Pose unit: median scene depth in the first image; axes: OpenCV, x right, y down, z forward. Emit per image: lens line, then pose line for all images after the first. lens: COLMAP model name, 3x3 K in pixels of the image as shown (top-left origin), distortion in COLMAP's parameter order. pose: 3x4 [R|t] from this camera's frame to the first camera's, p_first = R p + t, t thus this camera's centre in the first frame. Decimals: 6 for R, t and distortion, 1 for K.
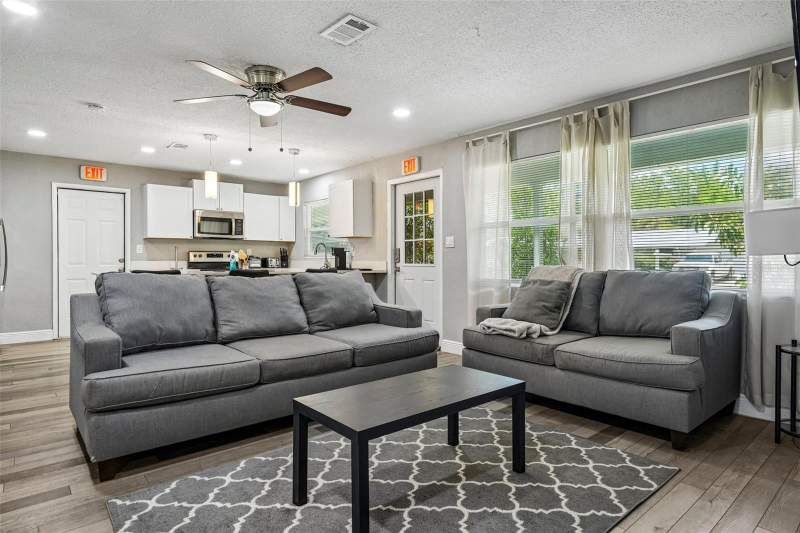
lens RADIAL K [[451.7, 0, 400.0], [0, 451.7, 266.5], [0, 0, 1]] dist [0.004643, 0.001320]
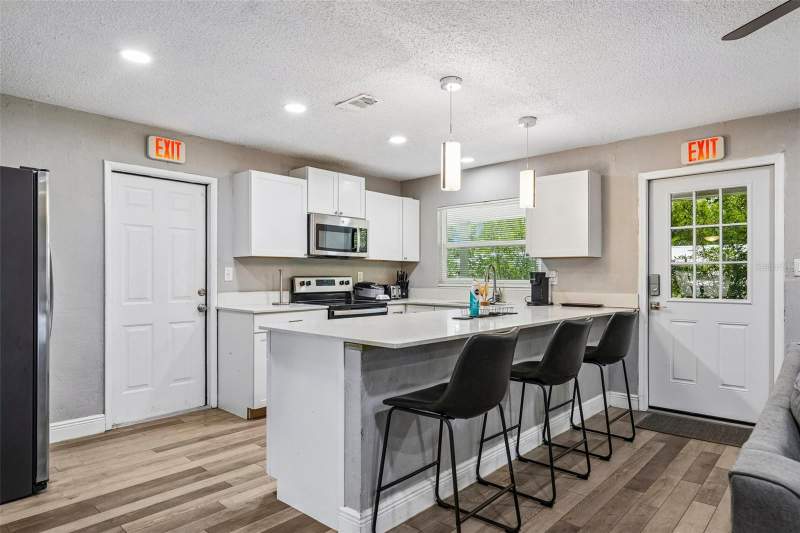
lens RADIAL K [[476.4, 0, 404.5], [0, 476.4, 279.3], [0, 0, 1]] dist [0.004257, 0.000242]
pose [[0.992072, -0.000163, 0.125671, -0.423118], [0.001196, 0.999966, -0.008148, -0.025737], [-0.125665, 0.008234, 0.992039, 0.316021]]
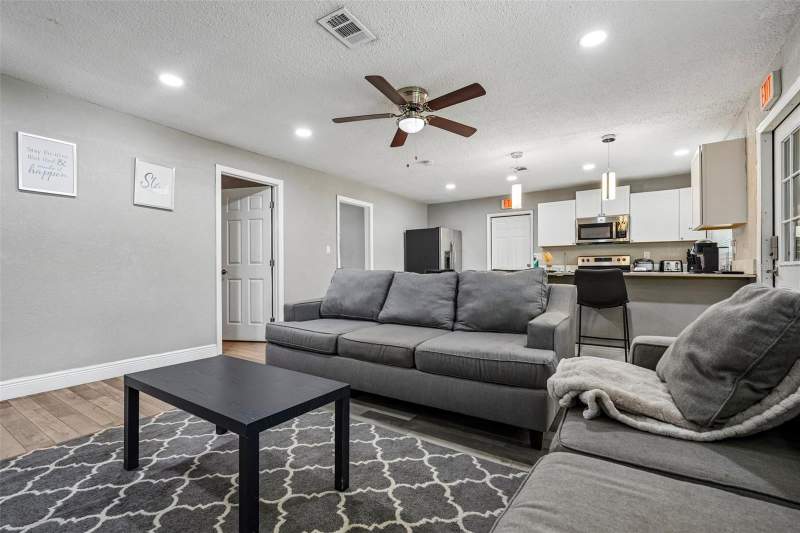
lens RADIAL K [[362.4, 0, 400.0], [0, 362.4, 266.5], [0, 0, 1]] dist [-0.002161, 0.000390]
pose [[0.273659, -0.013259, -0.961735, 0.293158], [-0.010017, 0.999811, -0.016634, 0.011048], [0.961775, 0.014186, 0.273474, 0.356236]]
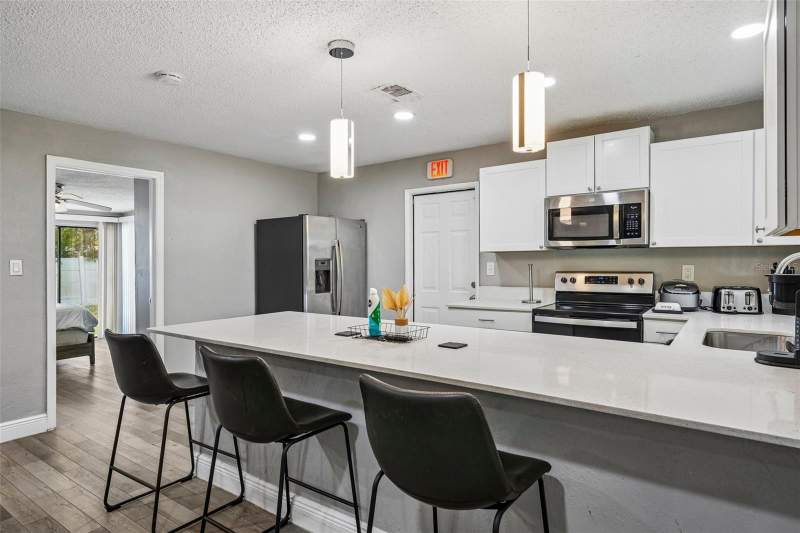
lens RADIAL K [[465.5, 0, 400.0], [0, 465.5, 266.5], [0, 0, 1]] dist [0.000084, -0.001575]
pose [[0.232019, 0.008888, -0.972671, 0.058545], [-0.005066, 0.999956, 0.007929, -0.047292], [0.972698, 0.003088, 0.232054, 0.724078]]
